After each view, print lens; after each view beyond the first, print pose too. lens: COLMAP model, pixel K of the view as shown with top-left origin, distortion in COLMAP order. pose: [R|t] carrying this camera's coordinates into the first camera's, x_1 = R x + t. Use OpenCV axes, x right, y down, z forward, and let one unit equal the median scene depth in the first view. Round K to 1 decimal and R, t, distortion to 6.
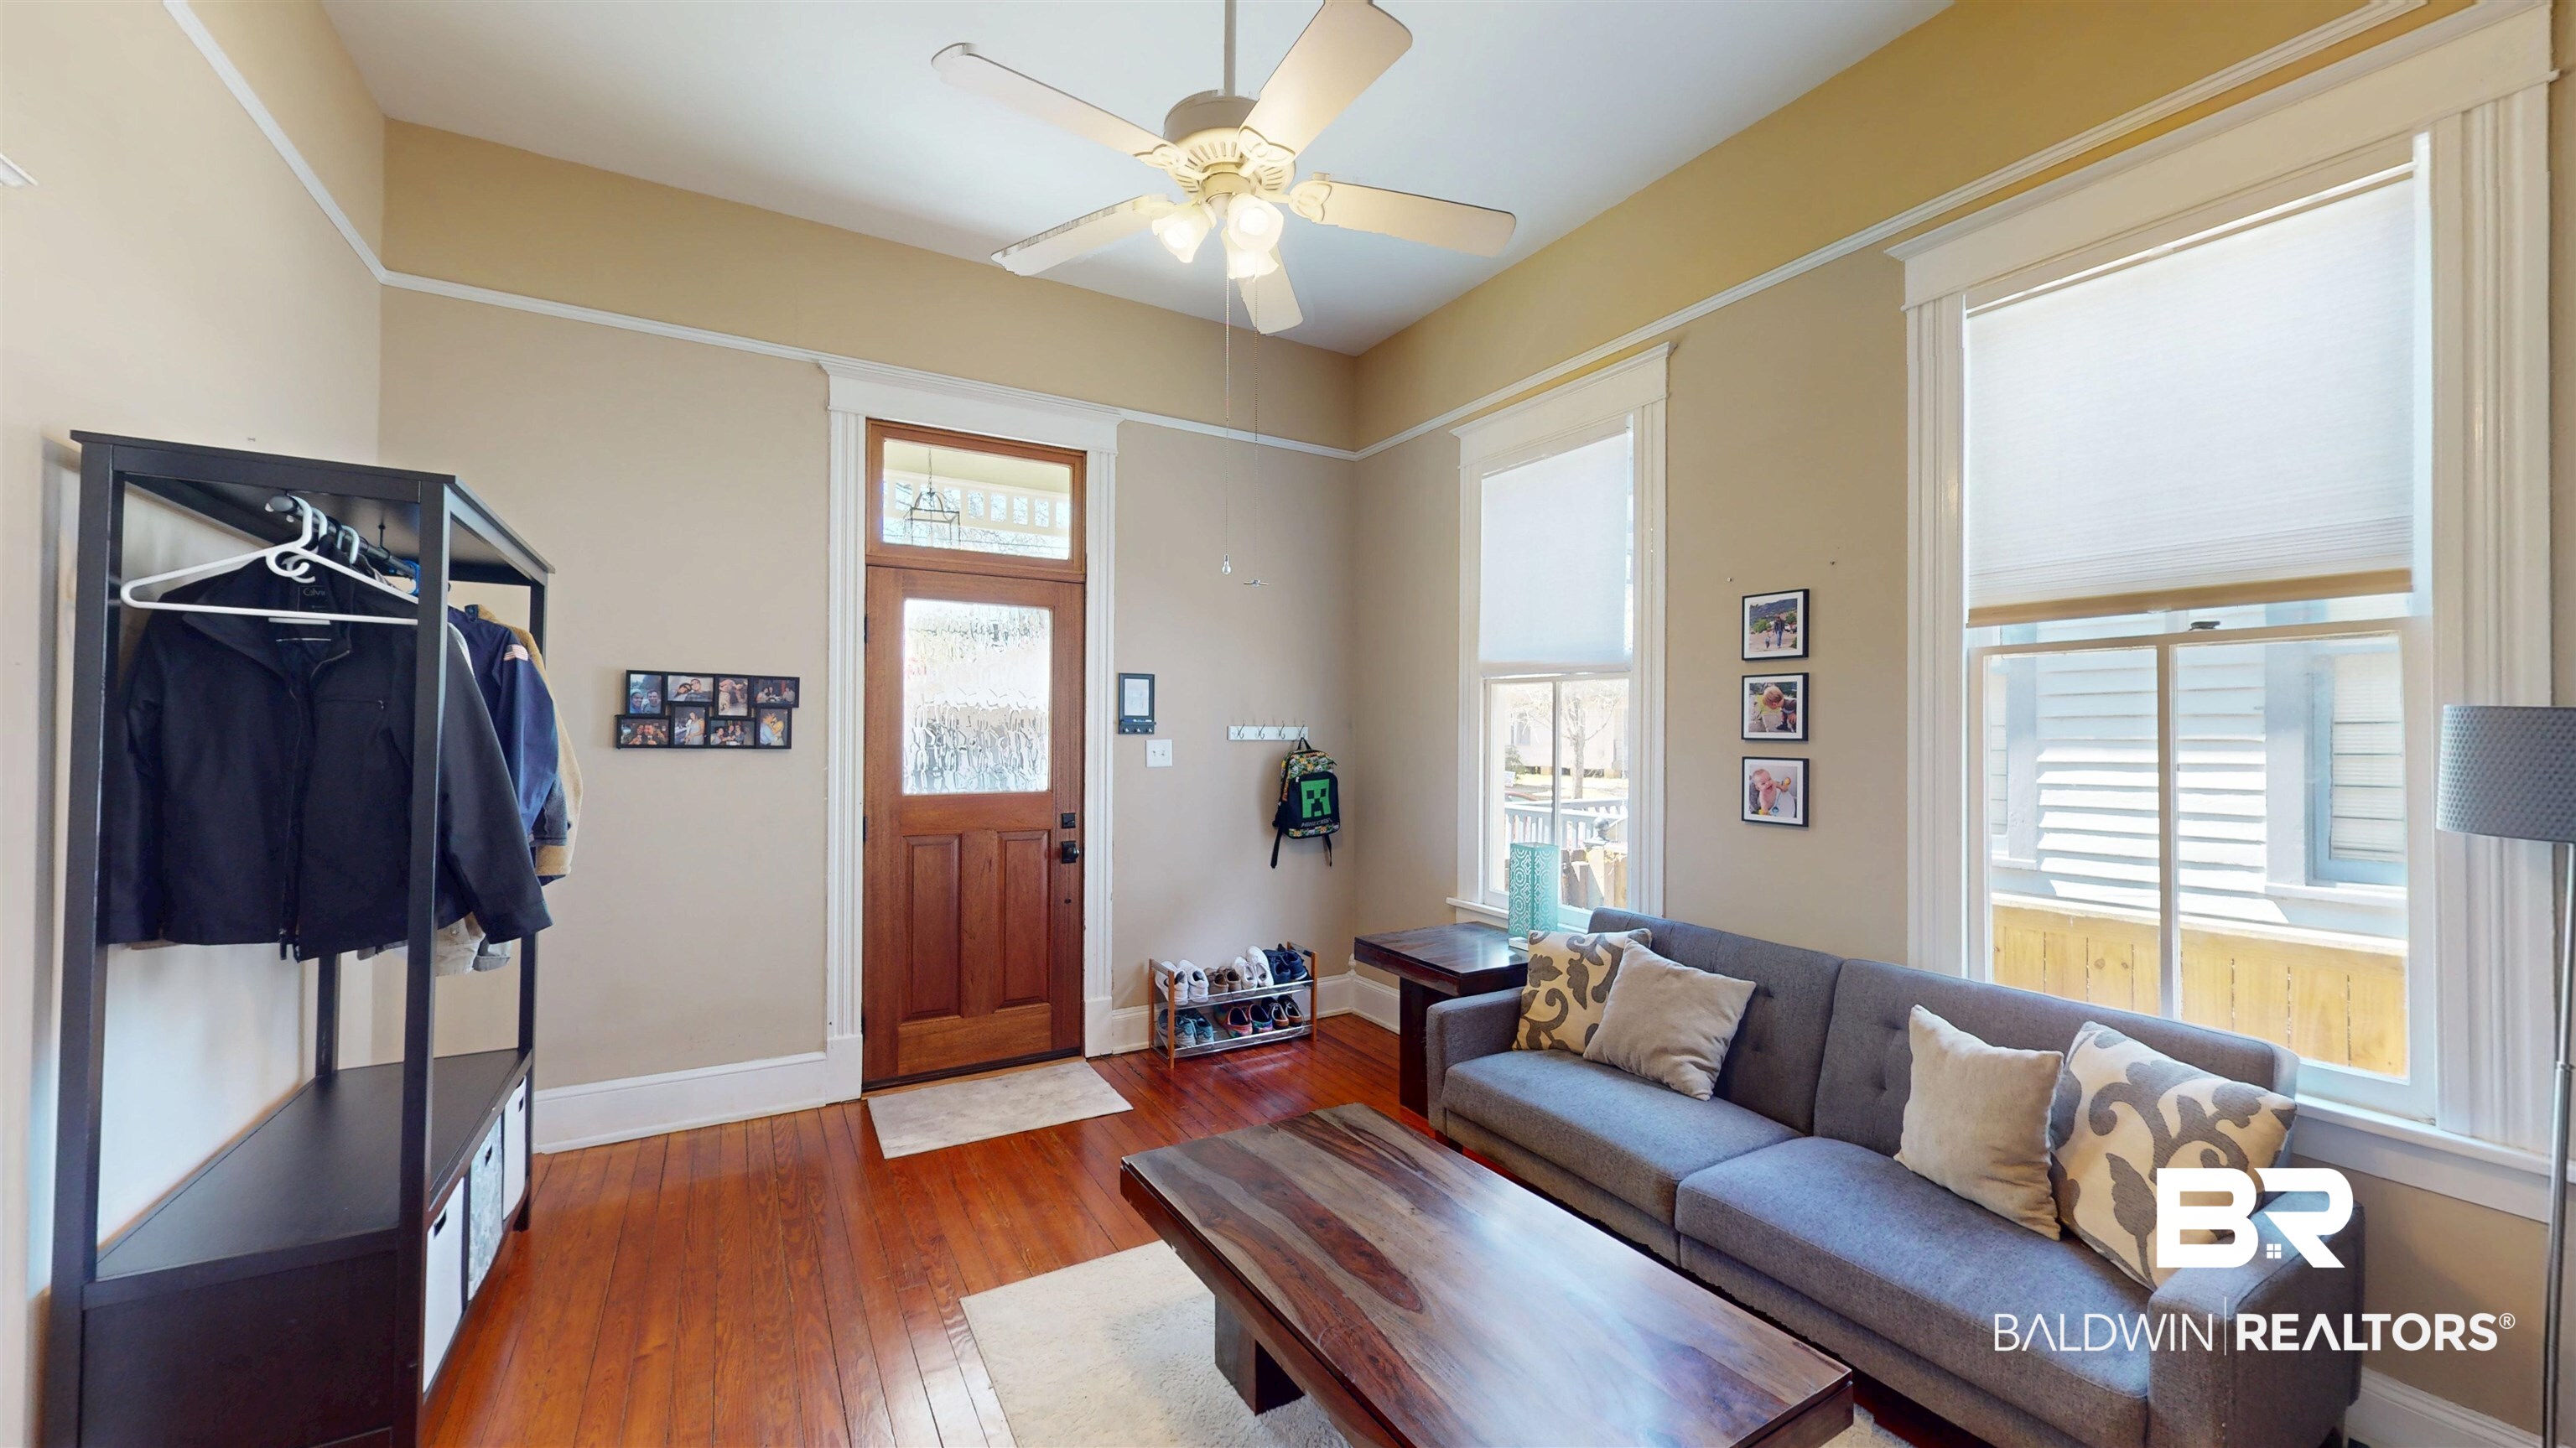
lens RADIAL K [[943.1, 0, 1288.0], [0, 943.1, 724.0], [0, 0, 1]] dist [-0.001012, 0.000106]
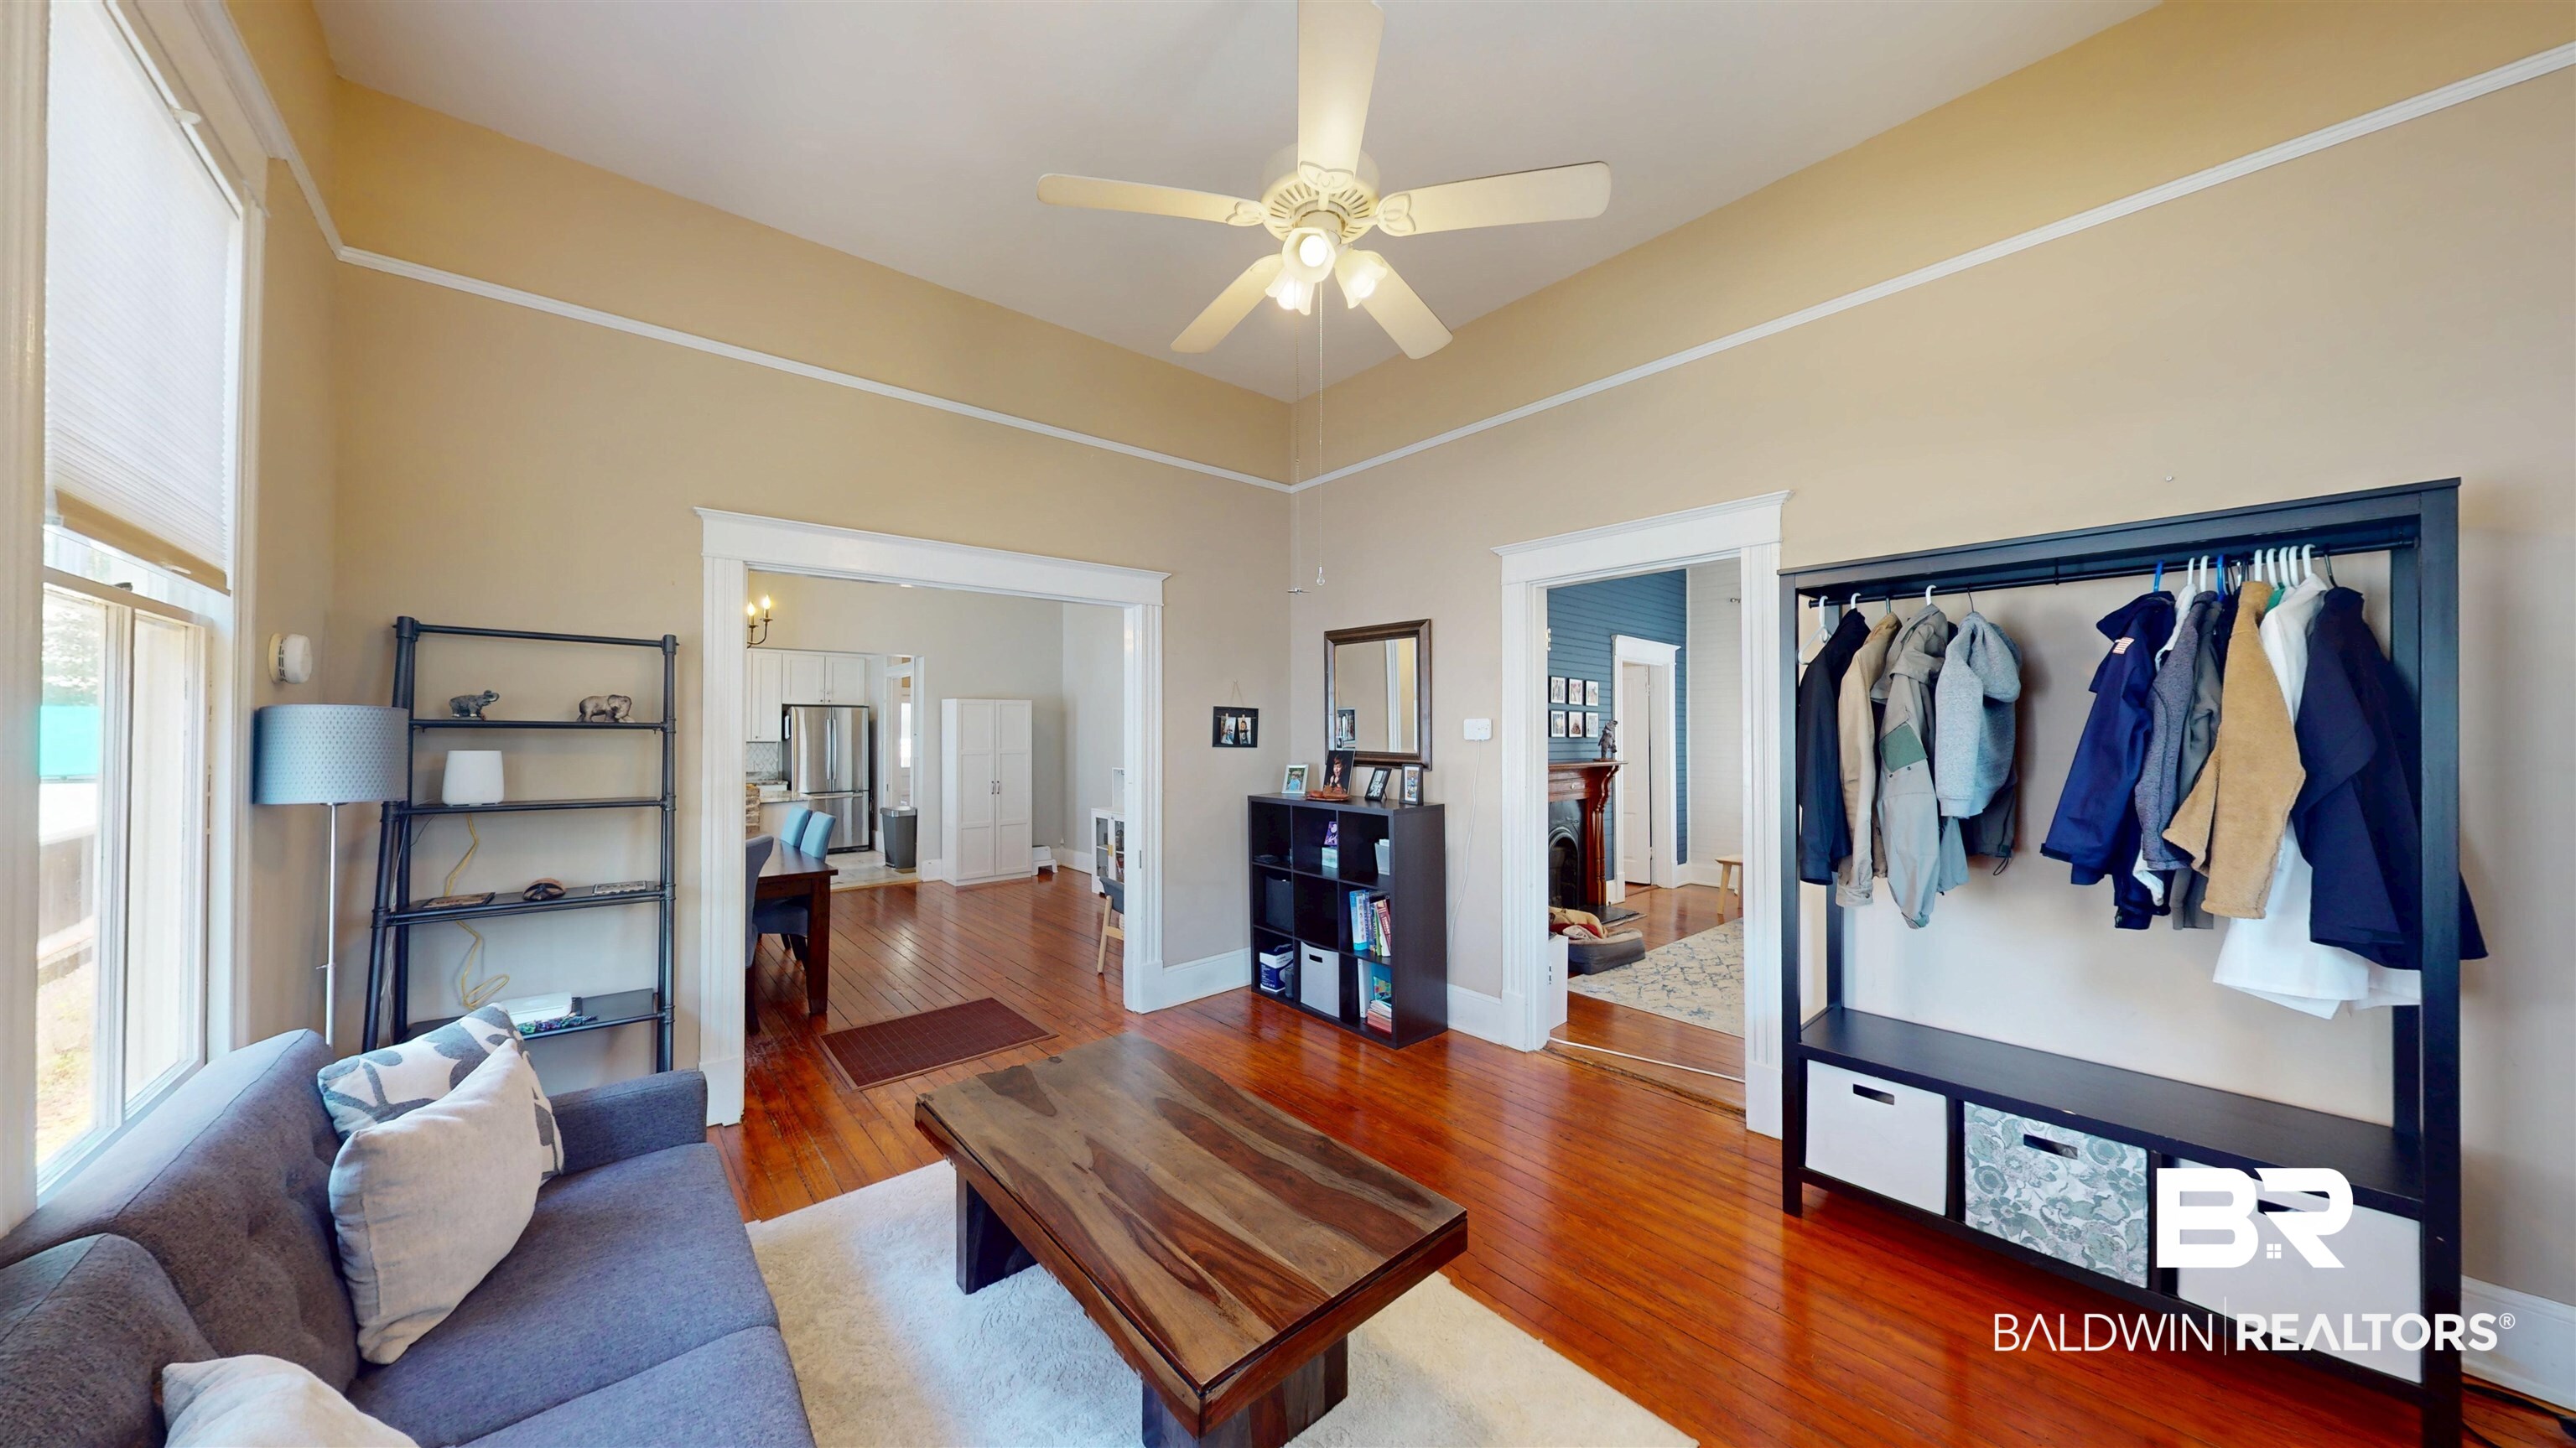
lens RADIAL K [[814.8, 0, 1288.0], [0, 814.8, 724.0], [0, 0, 1]] dist [0.001576, 0.000134]
pose [[-0.983118, -0.010382, -0.182676, 0.099068], [-0.005585, 0.999627, -0.026751, 0.016883], [0.182885, -0.025279, -0.982809, 1.348253]]
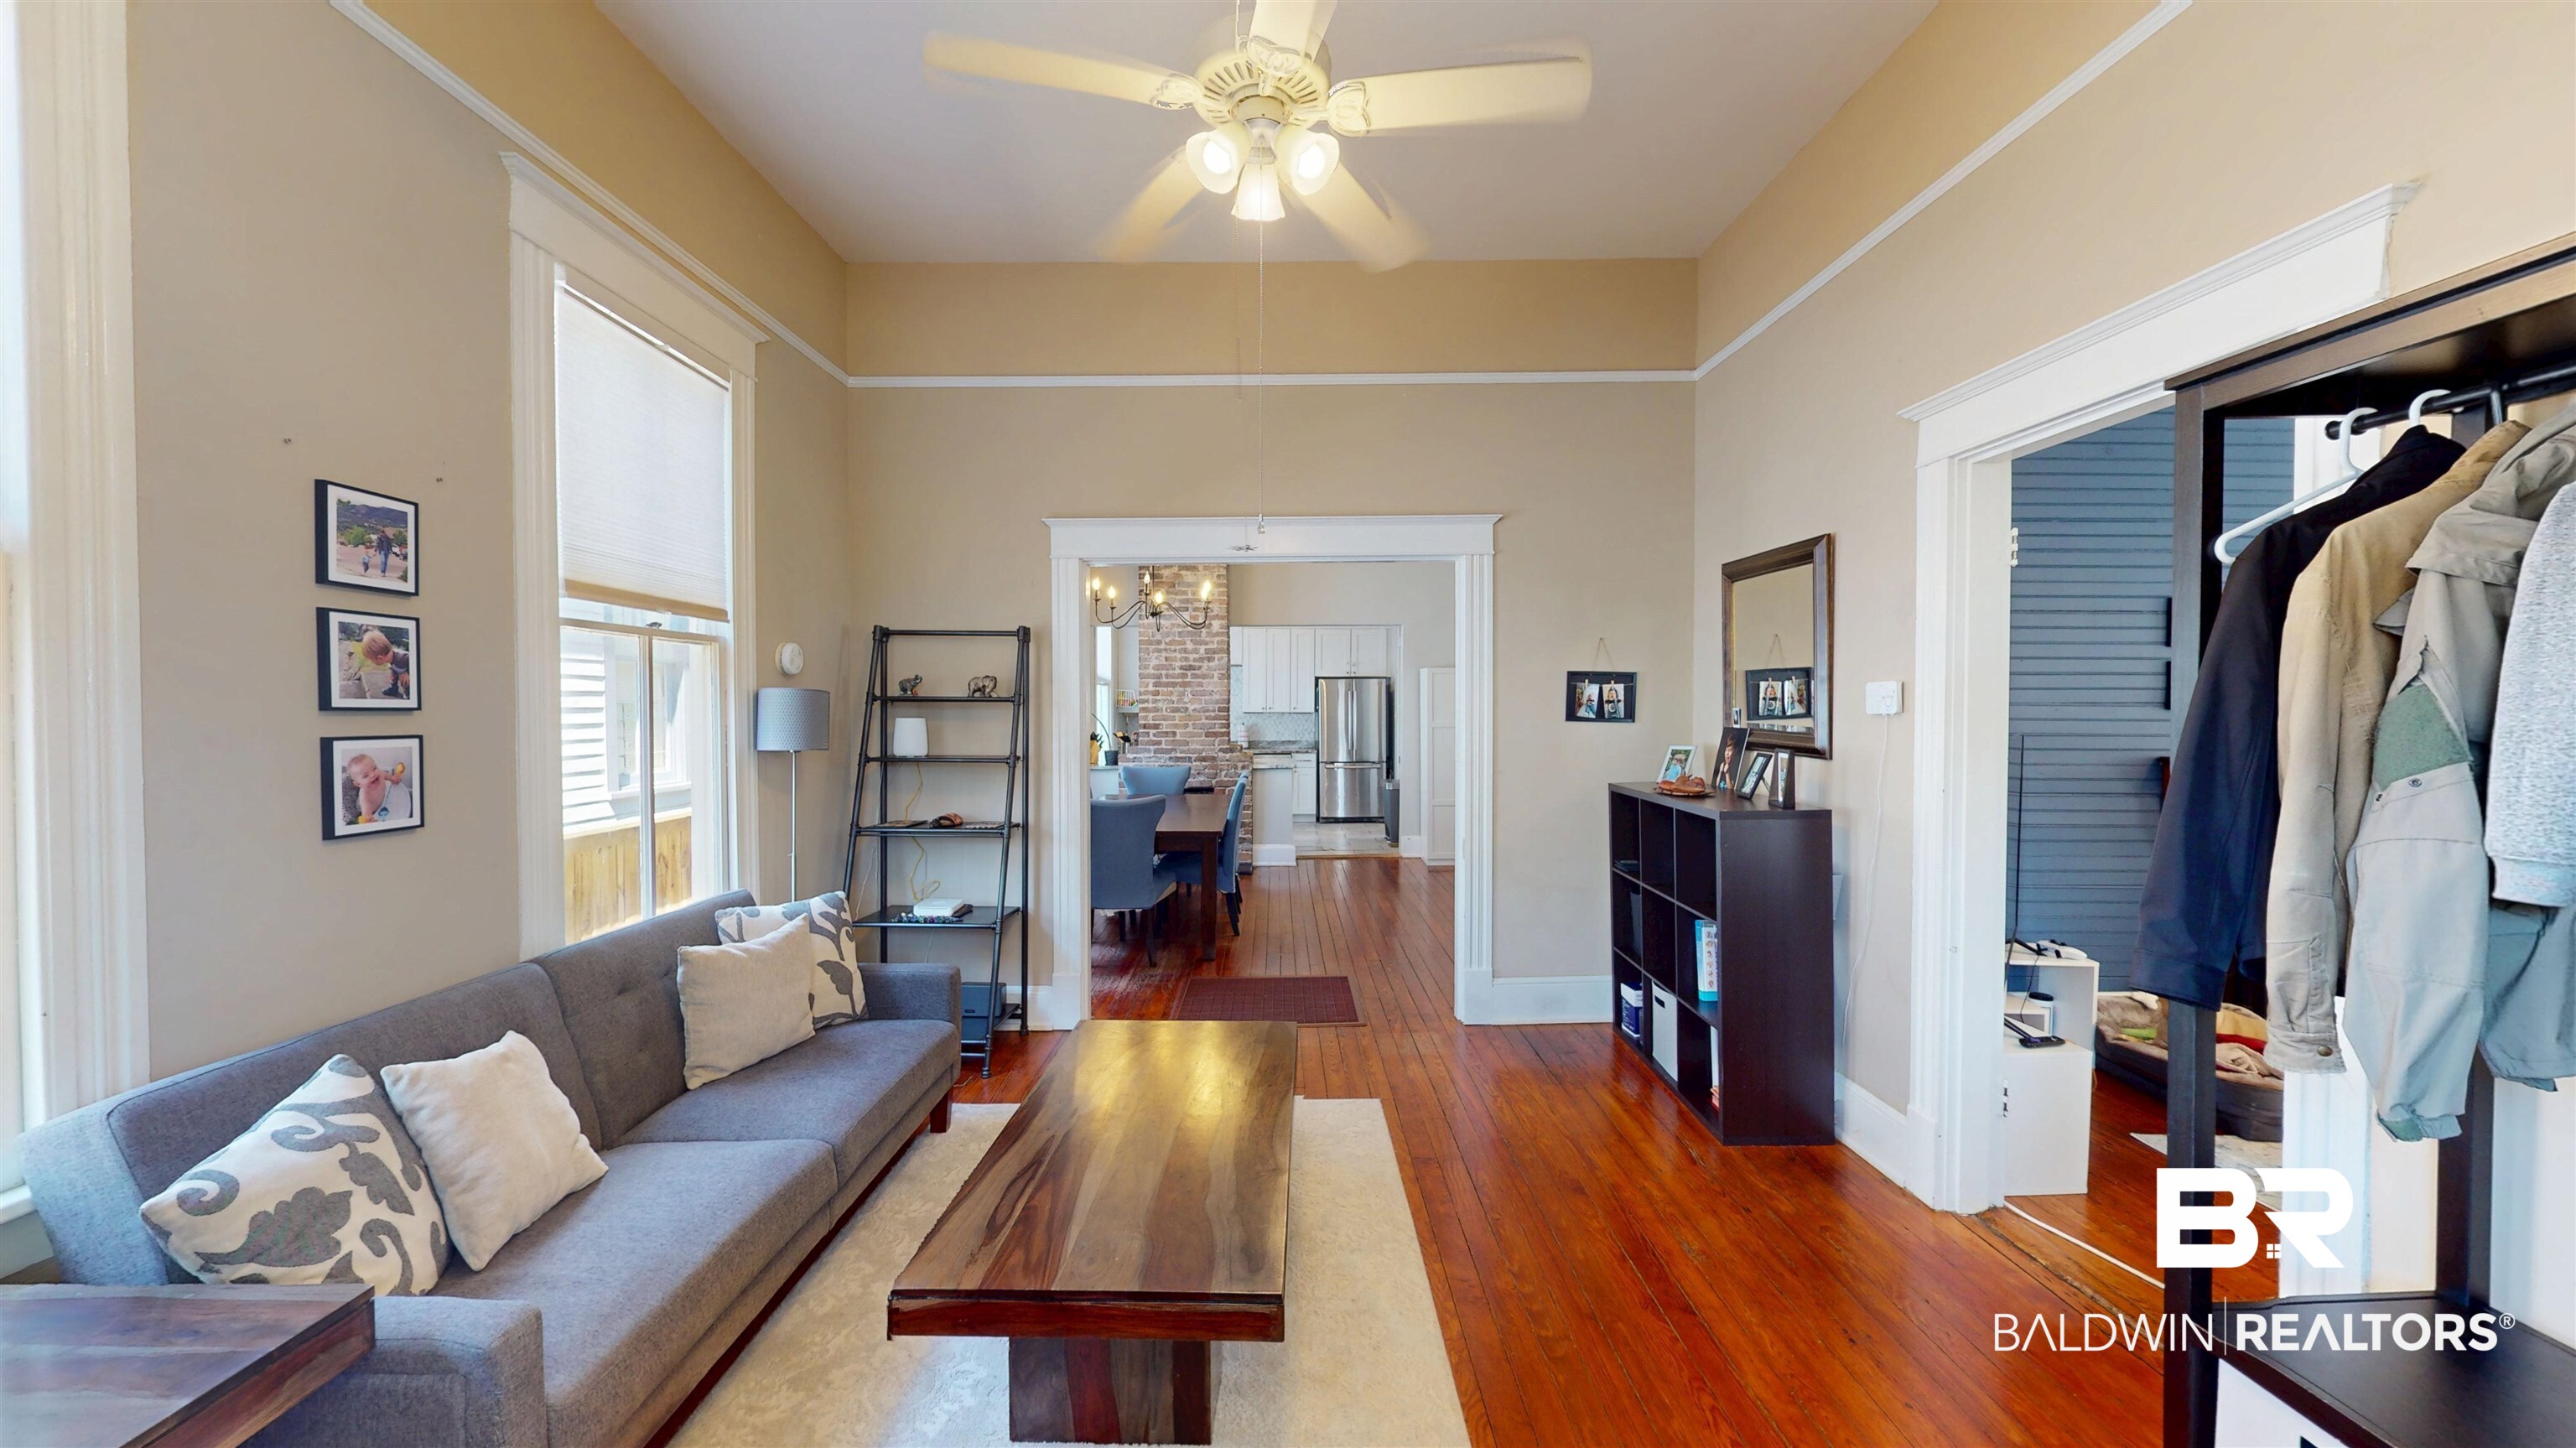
lens RADIAL K [[943.1, 0, 1288.0], [0, 943.1, 724.0], [0, 0, 1]] dist [-0.001012, 0.000106]
pose [[-0.866199, -0.016897, 0.499413, -0.398444], [-0.011988, 0.999843, 0.013037, 0.010343], [-0.499555, 0.005306, -0.866266, 1.272331]]
